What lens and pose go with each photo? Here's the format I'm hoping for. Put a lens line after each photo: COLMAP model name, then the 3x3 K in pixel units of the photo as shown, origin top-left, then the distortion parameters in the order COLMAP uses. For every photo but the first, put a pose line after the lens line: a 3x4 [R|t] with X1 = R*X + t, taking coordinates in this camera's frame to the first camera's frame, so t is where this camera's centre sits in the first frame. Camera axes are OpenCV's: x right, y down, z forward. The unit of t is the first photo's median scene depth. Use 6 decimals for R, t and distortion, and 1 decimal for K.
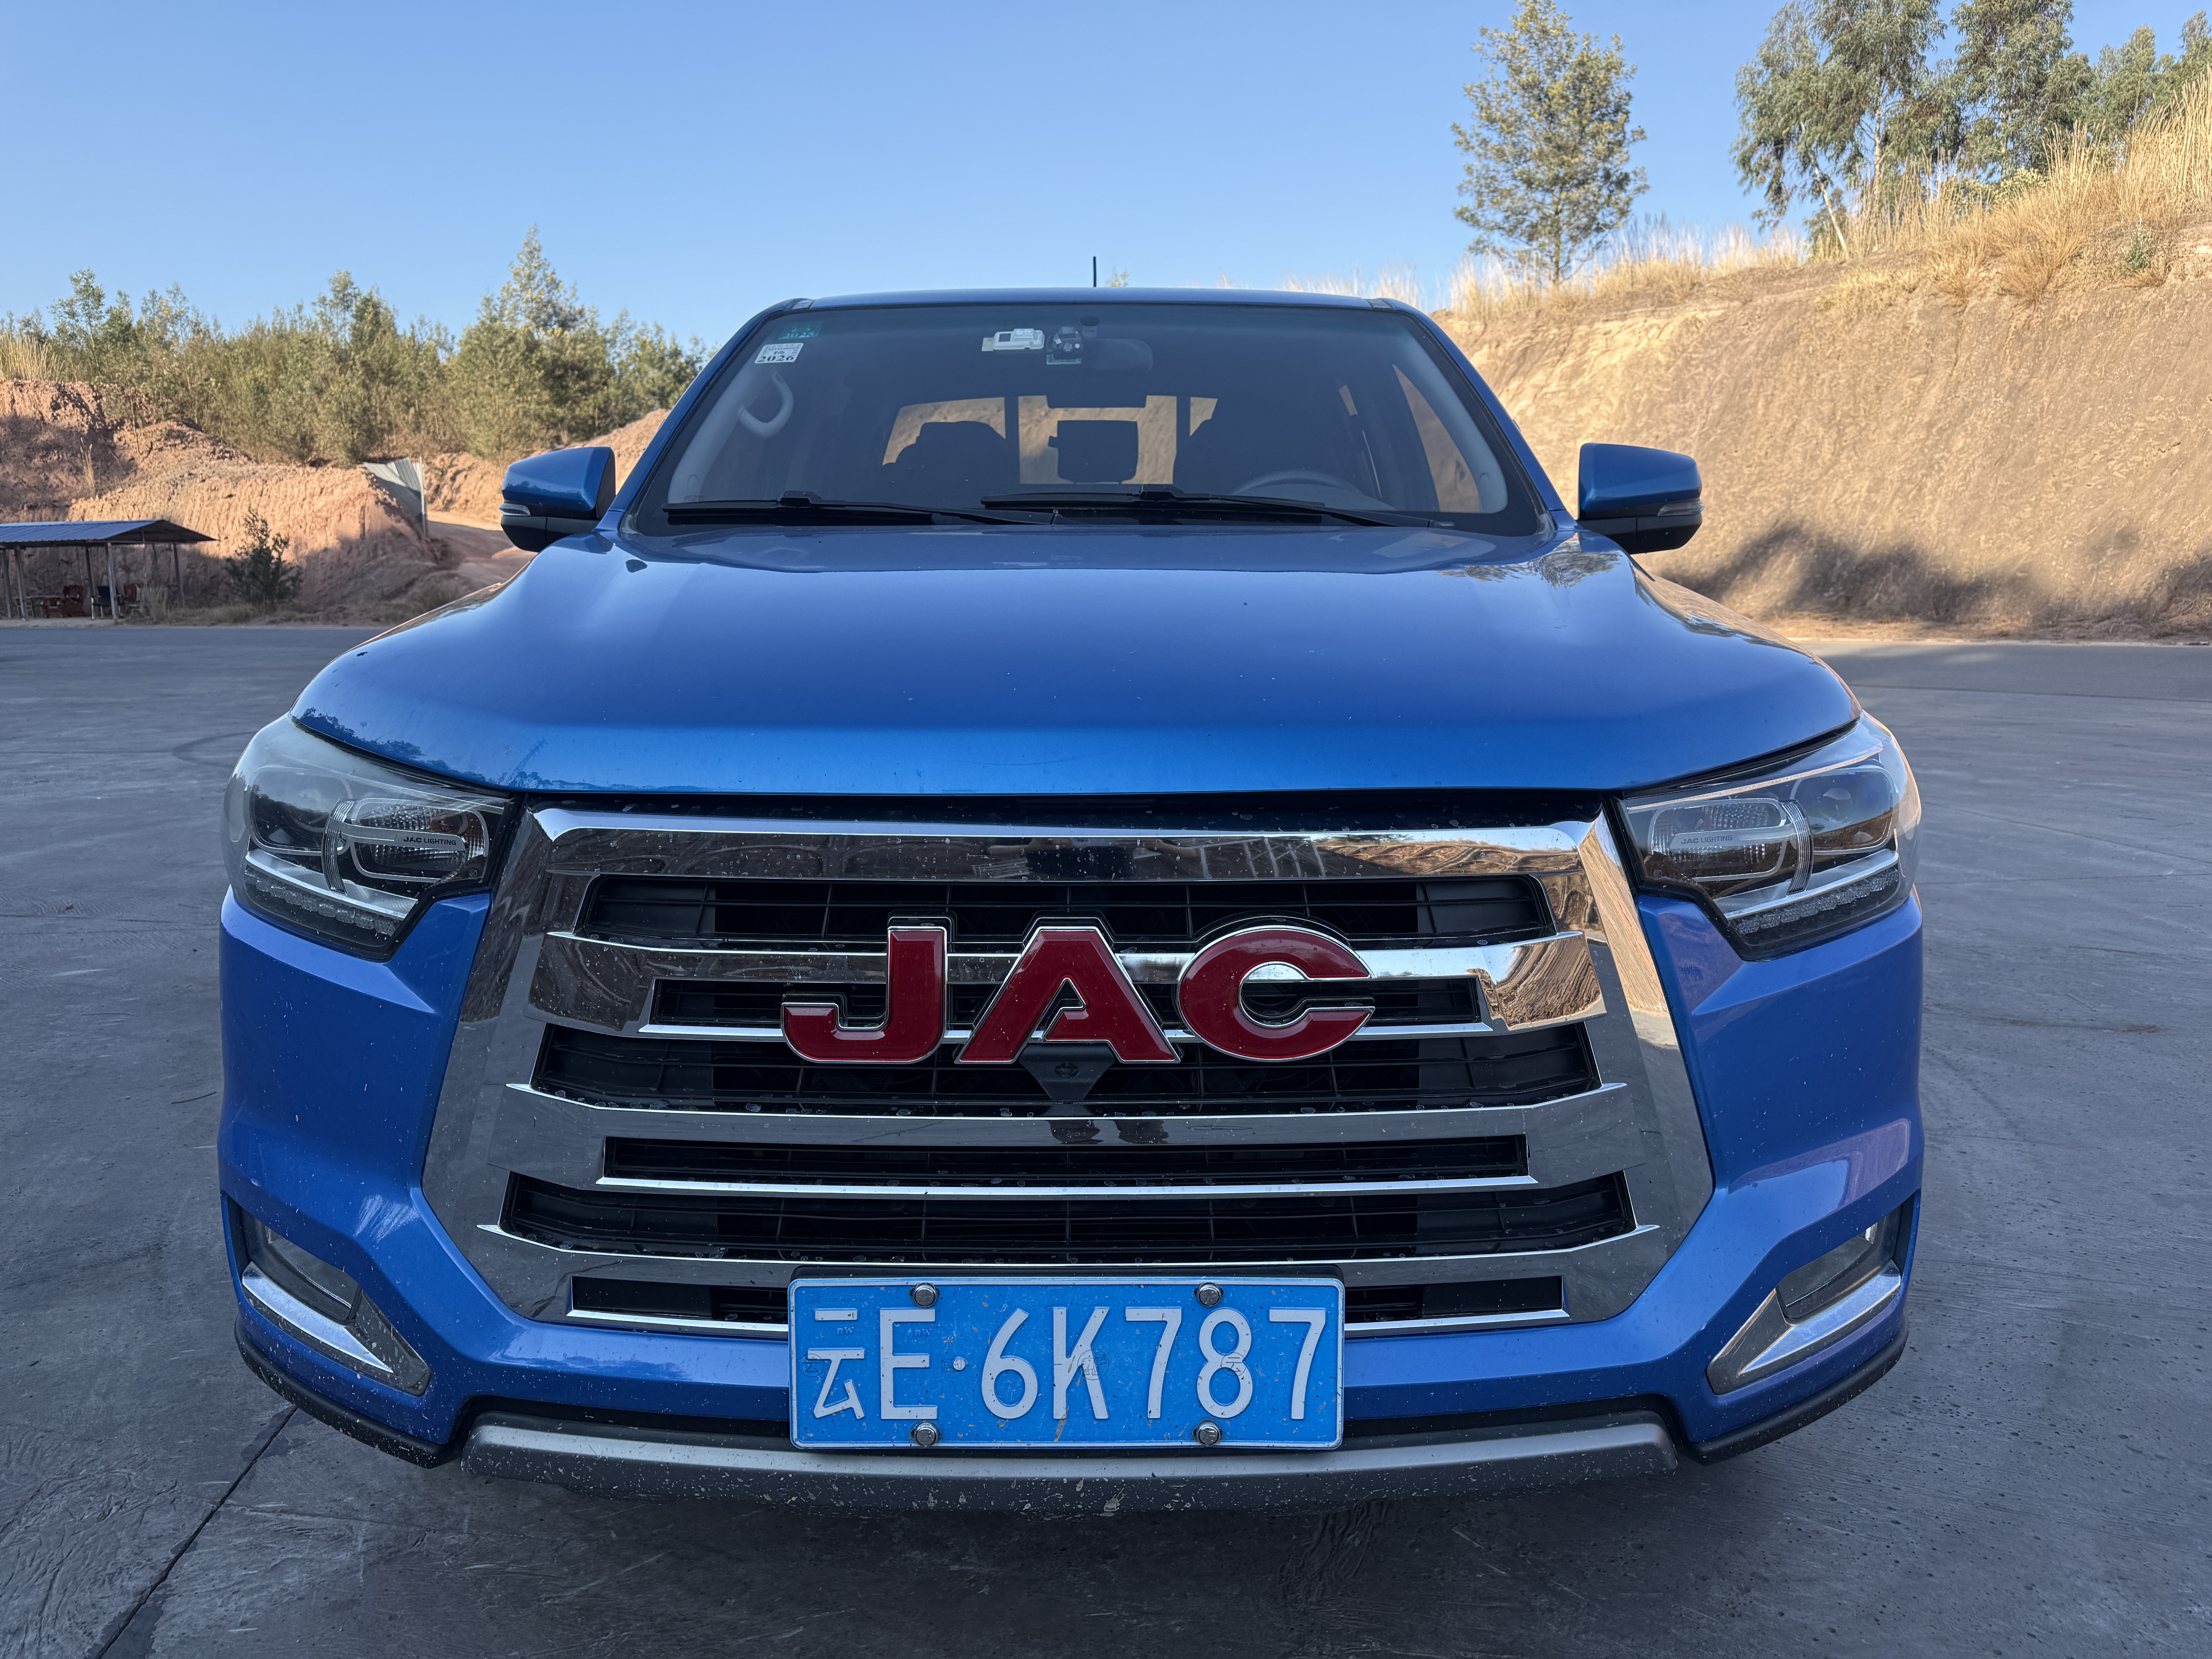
lens RADIAL K [[1487.3, 0, 1106.0], [0, 1487.3, 829.5], [0, 0, 1]] dist [0.122924, -0.115814]
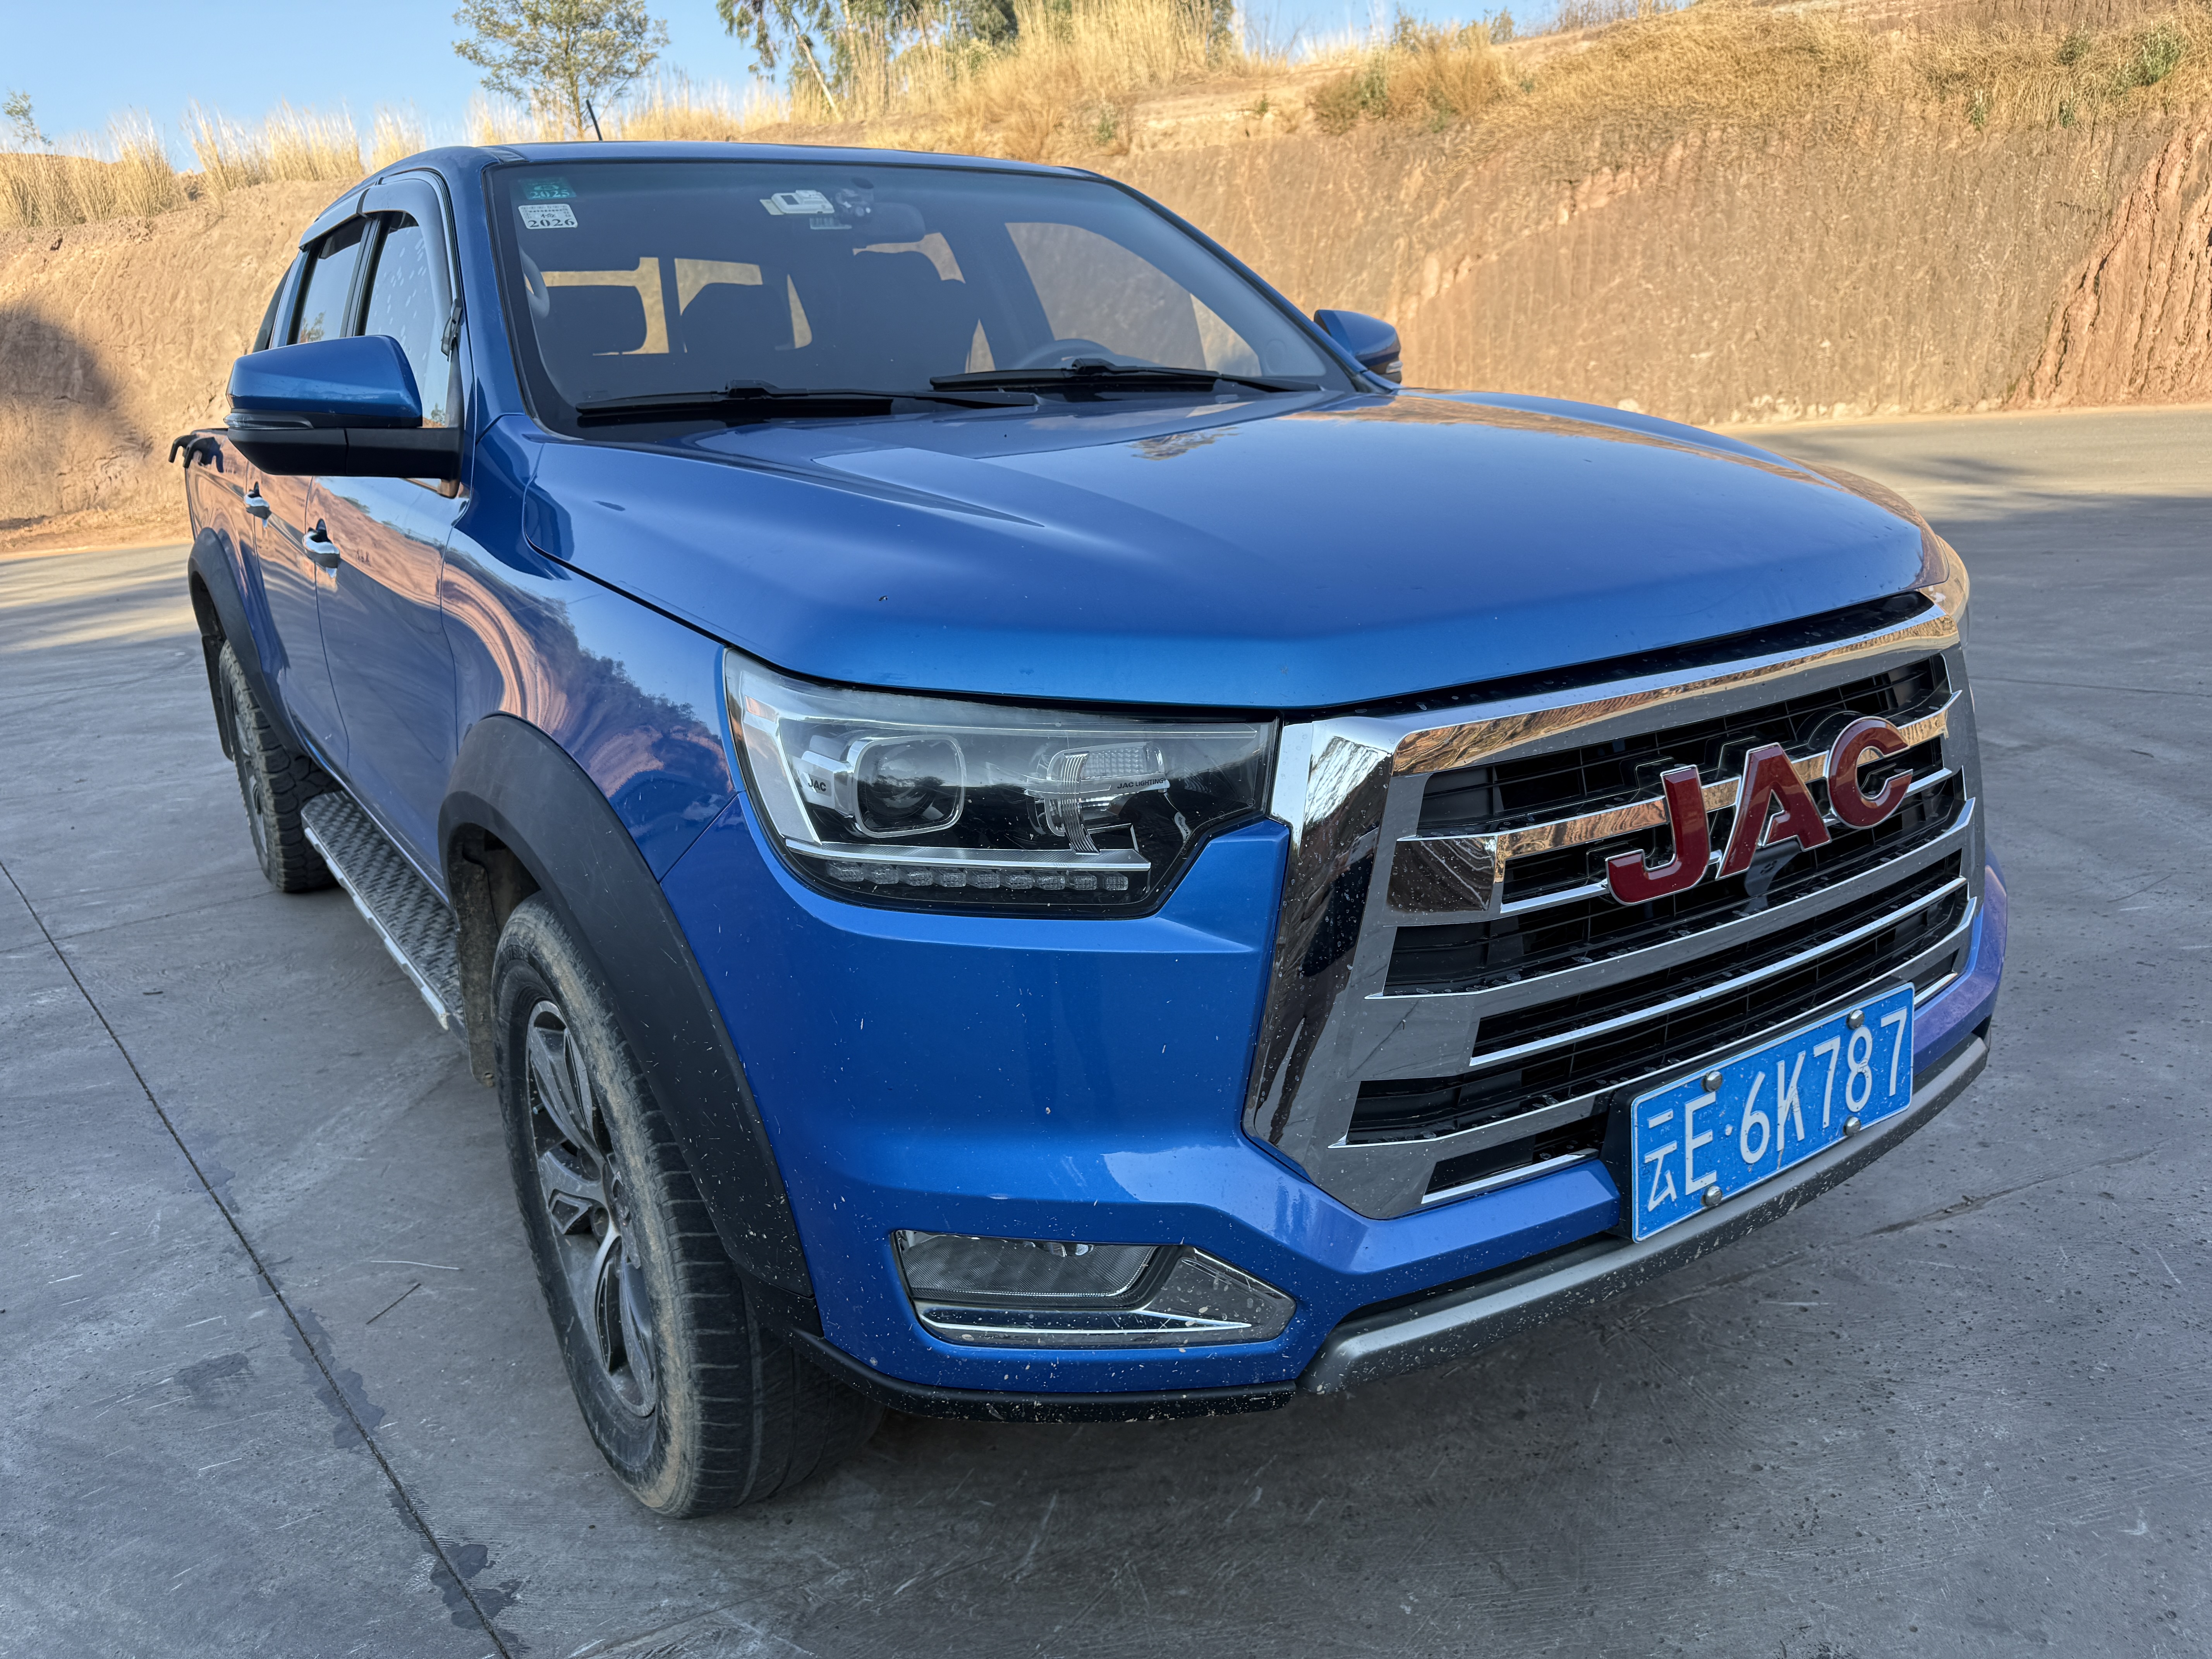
lens RADIAL K [[1585.6, 0, 1099.3], [0, 1585.6, 794.5], [0, 0, 1]] dist [0.038560, -0.172768]
pose [[0.836845, -0.175805, 0.518442, -1.094905], [0.147364, 0.984417, 0.095951, -0.092486], [-0.527232, -0.003896, 0.849712, 0.210877]]
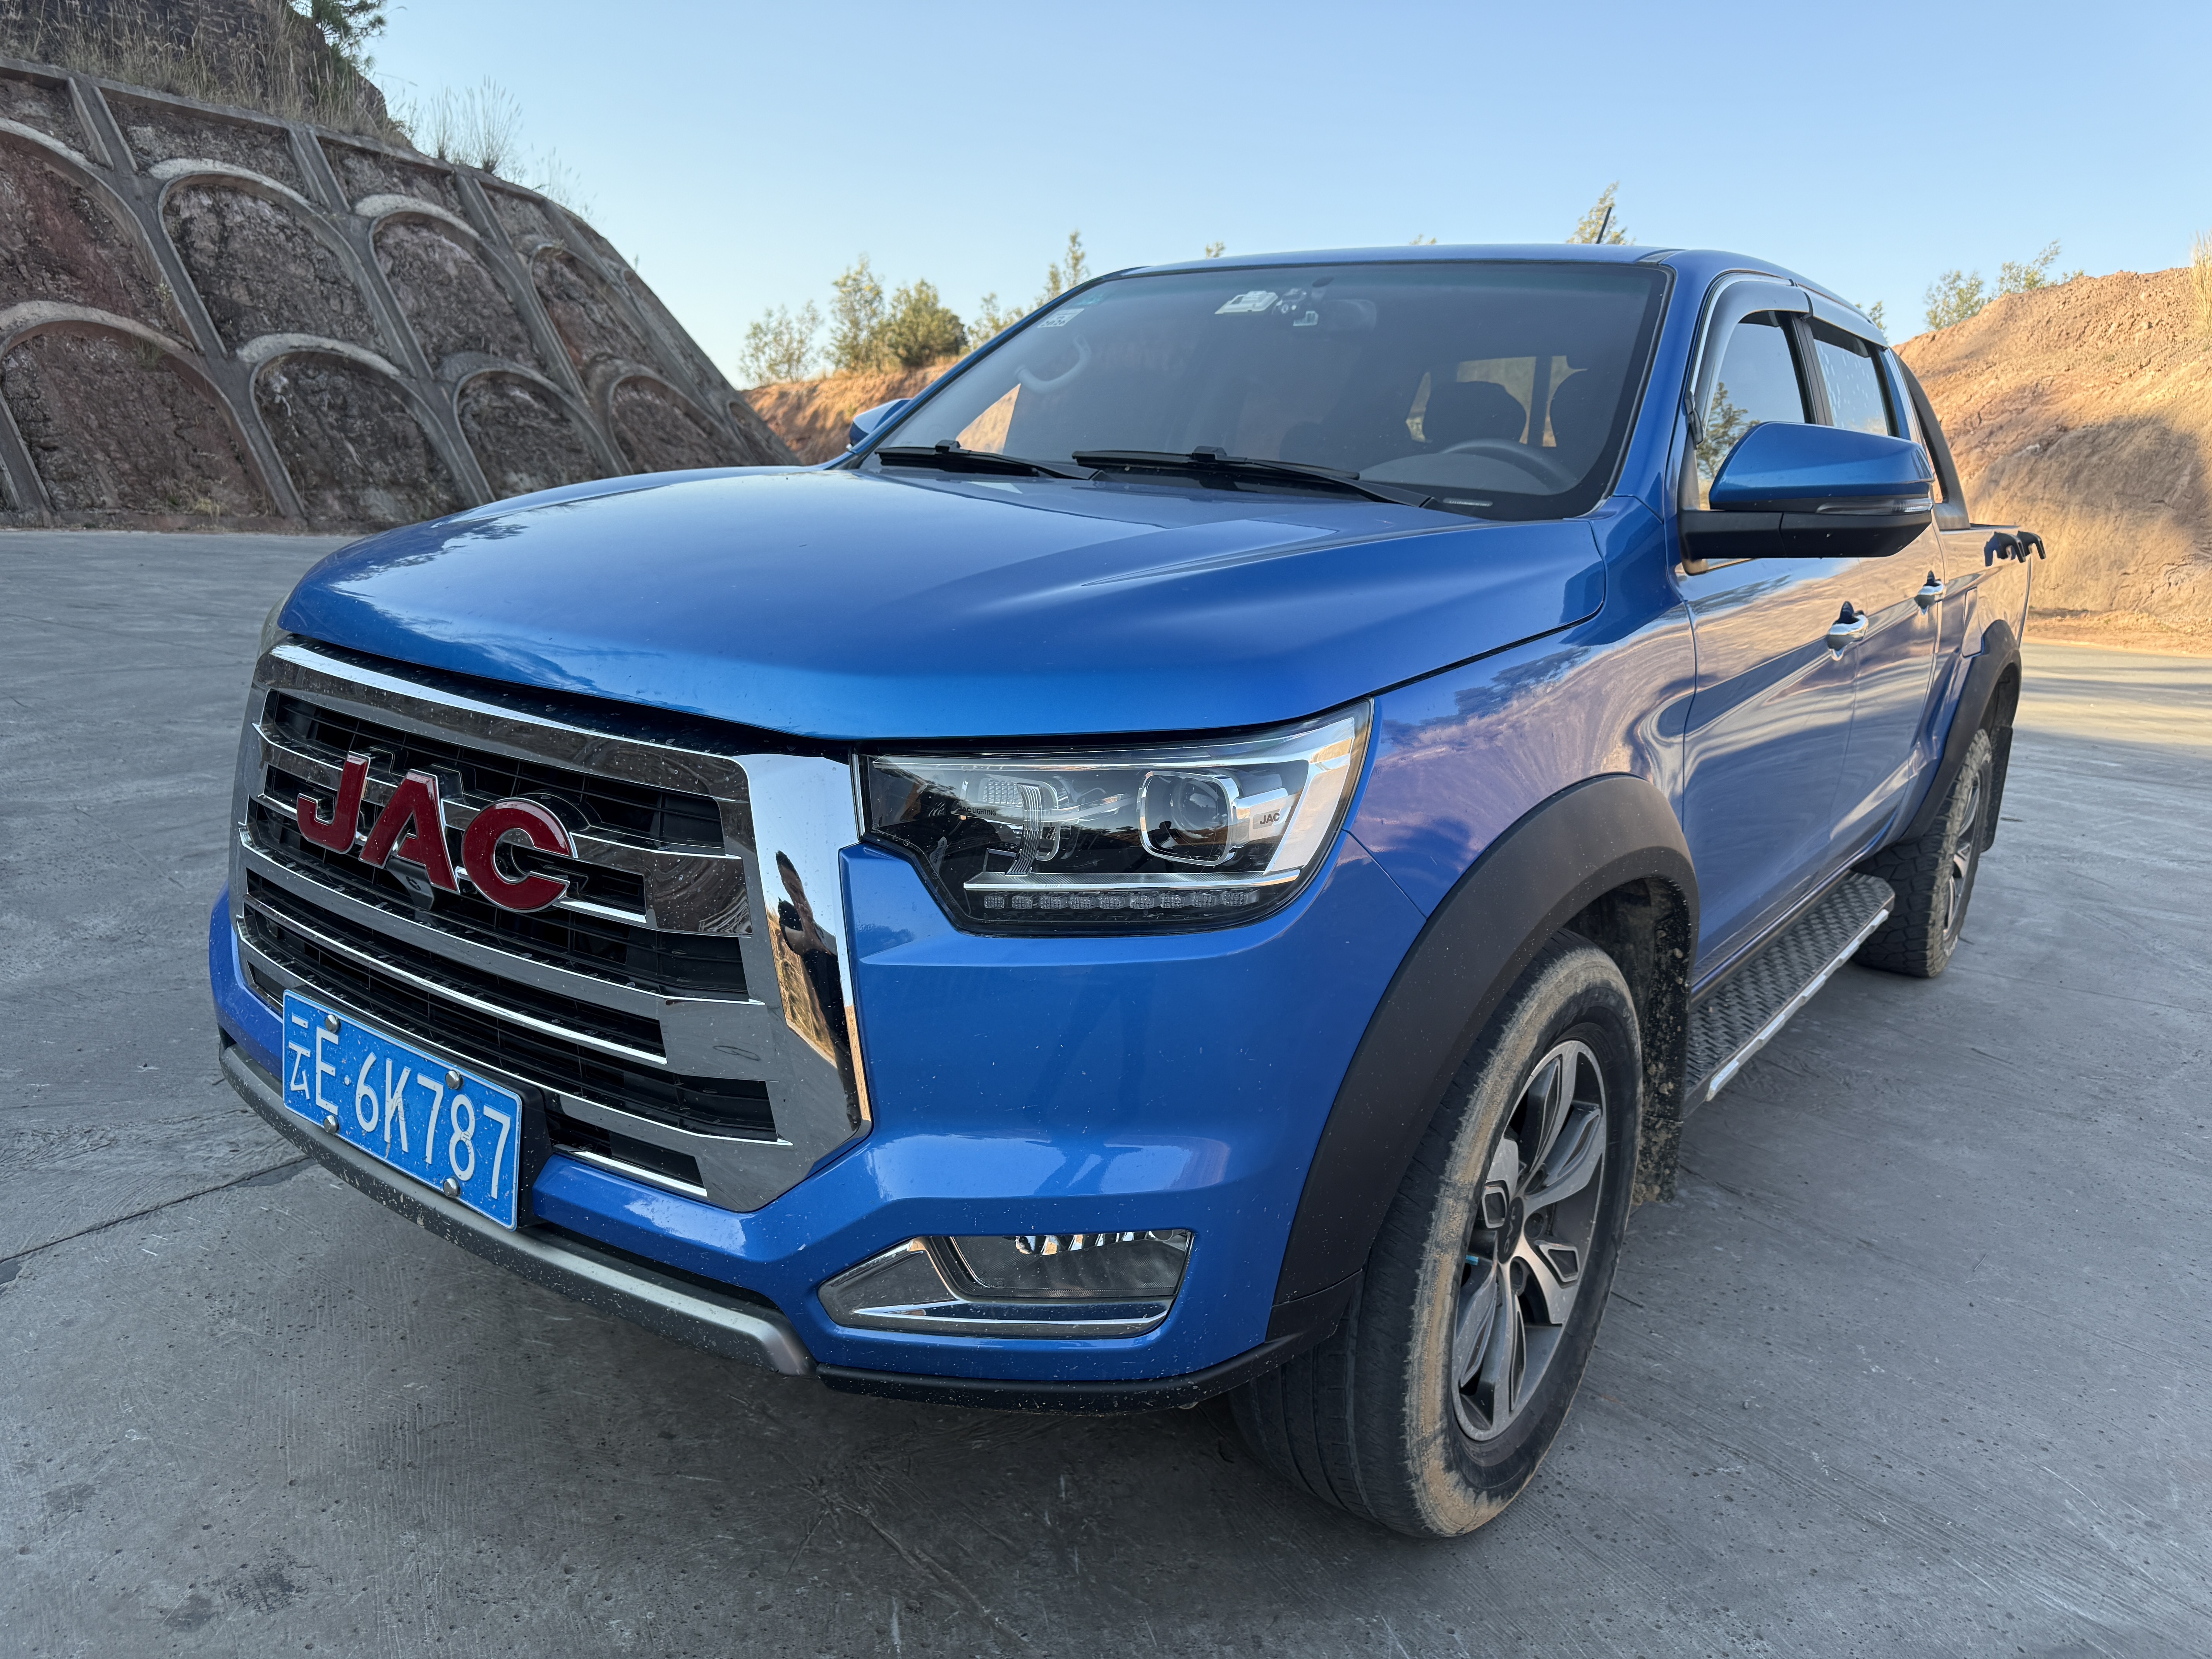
lens RADIAL K [[1565.8, 0, 1106.0], [0, 1565.8, 829.5], [0, 0, 1]] dist [-0.011755, 0.005271]
pose [[0.813781, 0.175334, -0.554092, 1.185843], [-0.166403, 0.983785, 0.066913, -0.073264], [0.556840, 0.037750, 0.829762, 0.209384]]
